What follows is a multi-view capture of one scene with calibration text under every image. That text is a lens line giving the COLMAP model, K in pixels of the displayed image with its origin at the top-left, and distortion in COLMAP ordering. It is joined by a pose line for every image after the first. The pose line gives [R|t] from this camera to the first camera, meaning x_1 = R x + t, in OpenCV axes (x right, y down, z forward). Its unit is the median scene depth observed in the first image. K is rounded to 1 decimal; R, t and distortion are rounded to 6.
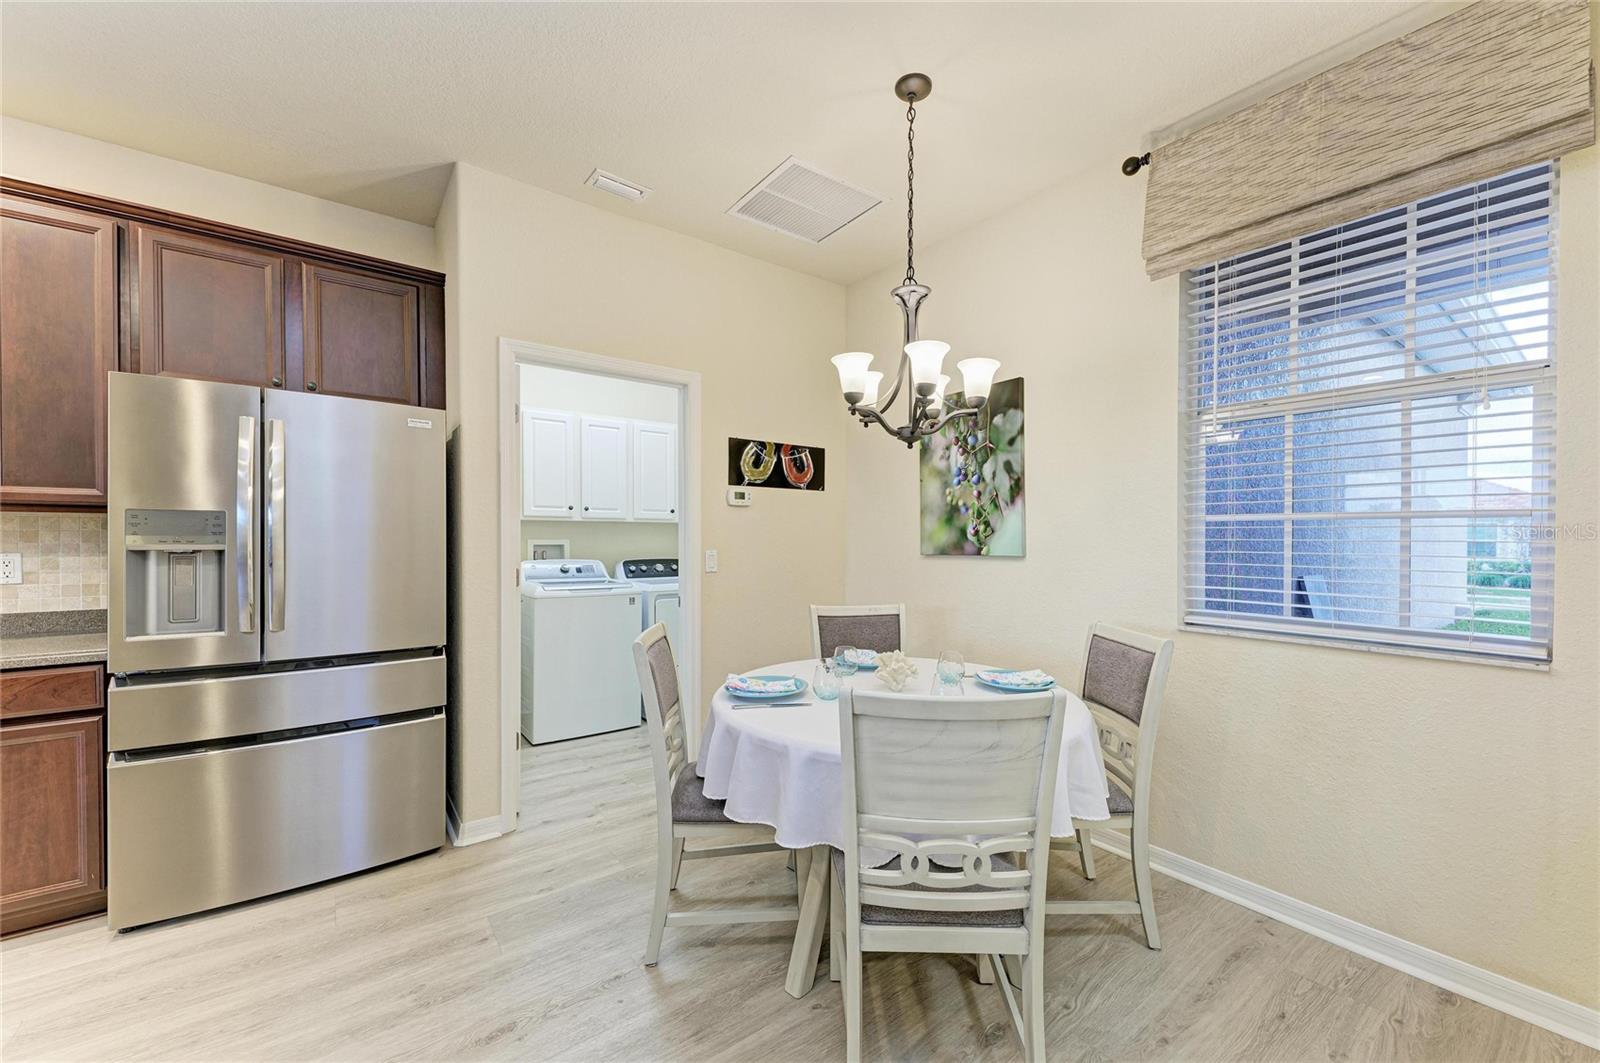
lens RADIAL K [[622.0, 0, 803.5], [0, 622.0, 545.8], [0, 0, 1]] dist [0.017042, -0.005351]
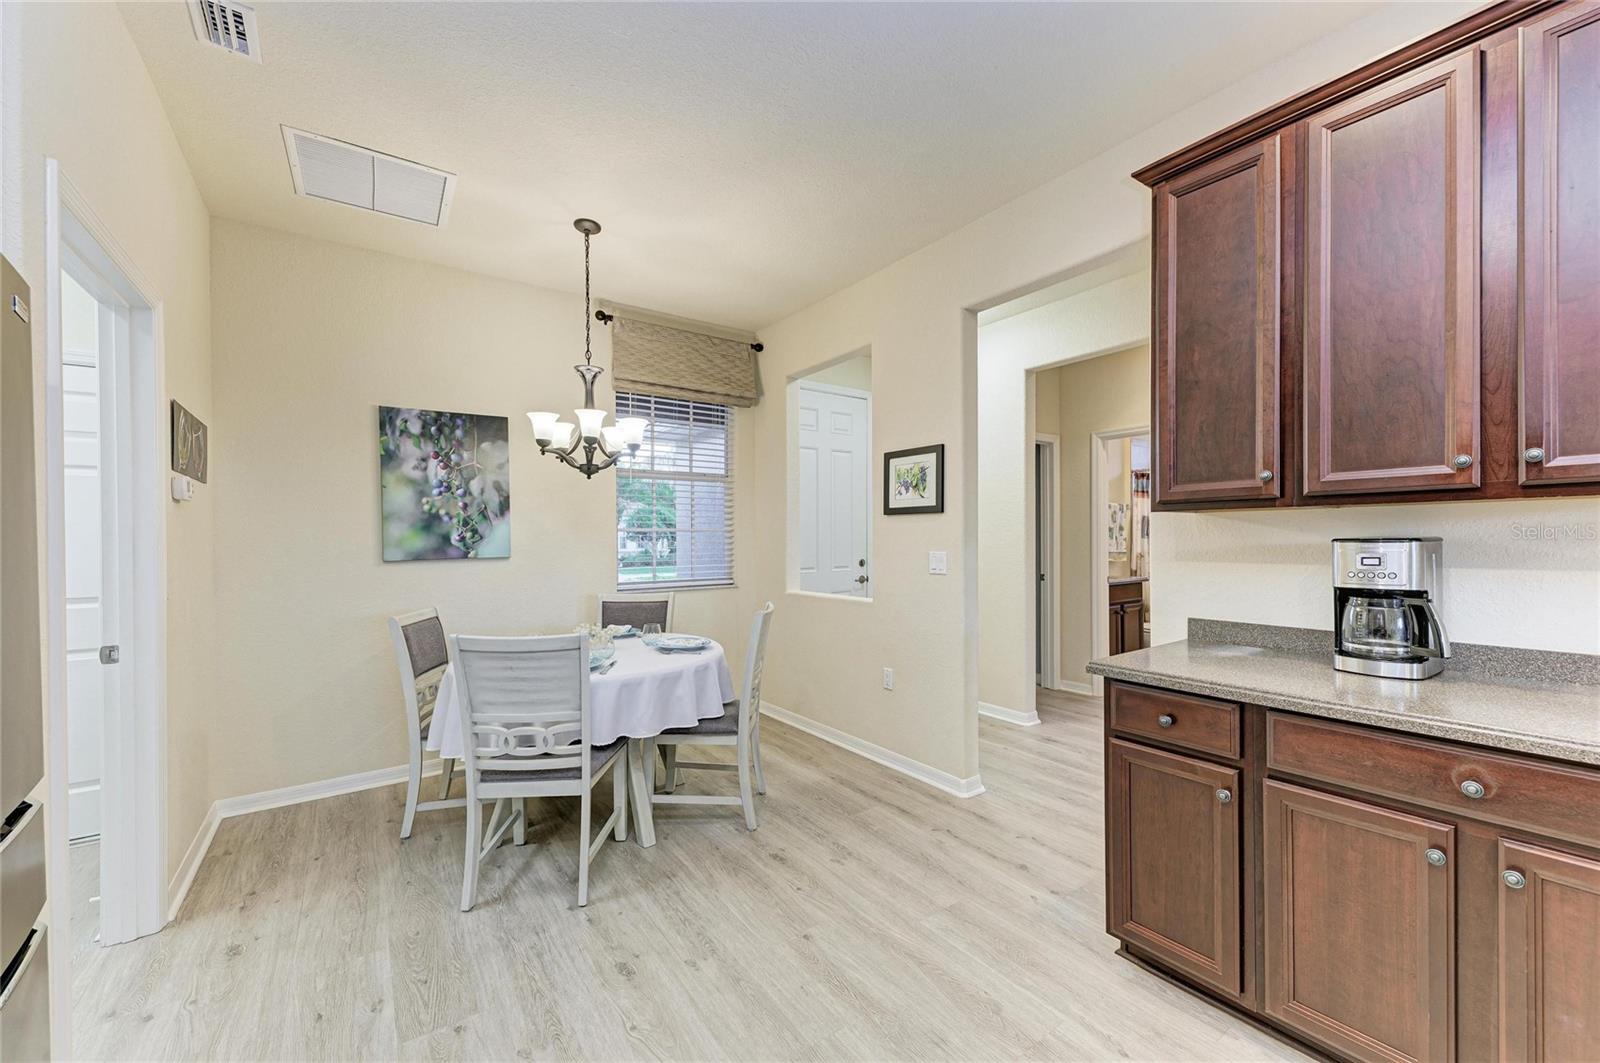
lens RADIAL K [[626.6, 0, 808.3], [0, 626.6, 543.8], [0, 0, 1]] dist [0.022954, -0.007101]
pose [[0.036005, -0.010735, 0.999294, -0.873566], [0.020776, 0.999734, 0.009991, -0.010452], [-0.999136, 0.020402, 0.036219, 0.321299]]
